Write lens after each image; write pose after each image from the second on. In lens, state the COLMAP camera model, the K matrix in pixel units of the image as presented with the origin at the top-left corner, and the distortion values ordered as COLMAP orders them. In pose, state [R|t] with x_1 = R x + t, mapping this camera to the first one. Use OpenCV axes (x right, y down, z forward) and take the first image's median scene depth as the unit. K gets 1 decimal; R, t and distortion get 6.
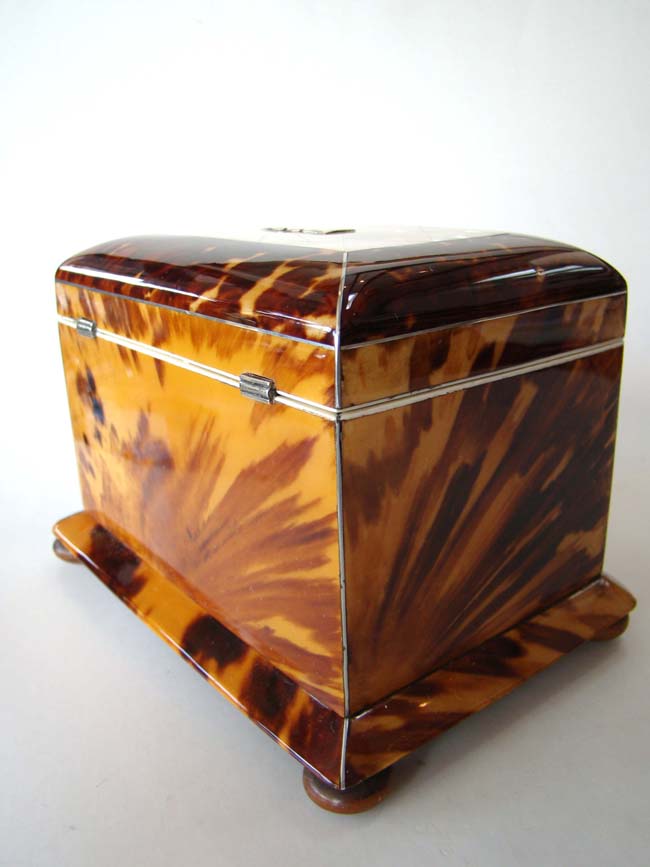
lens RADIAL K [[799.5, 0, 325.0], [0, 799.5, 433.5], [0, 0, 1]] dist [-0.150423, 0.003250]
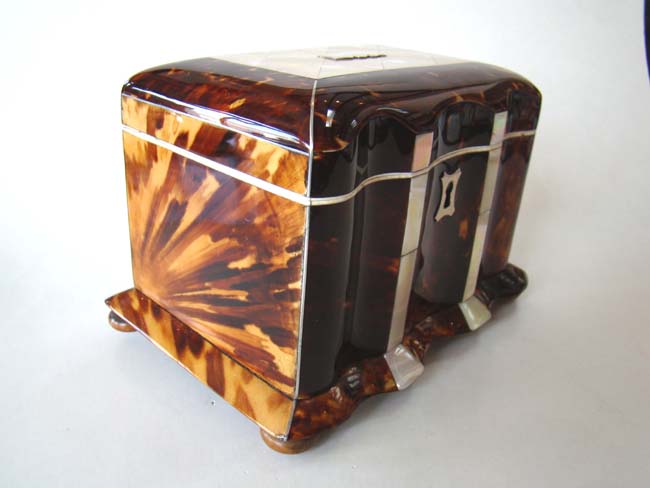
lens RADIAL K [[599.4, 0, 325.0], [0, 599.4, 244.0], [0, 0, 1]] dist [-0.150423, 0.003250]
pose [[0.145920, 0.453416, -0.879273, 1.303473], [-0.380917, 0.846012, 0.373049, -0.442965], [0.913022, 0.280495, 0.296164, 0.944948]]
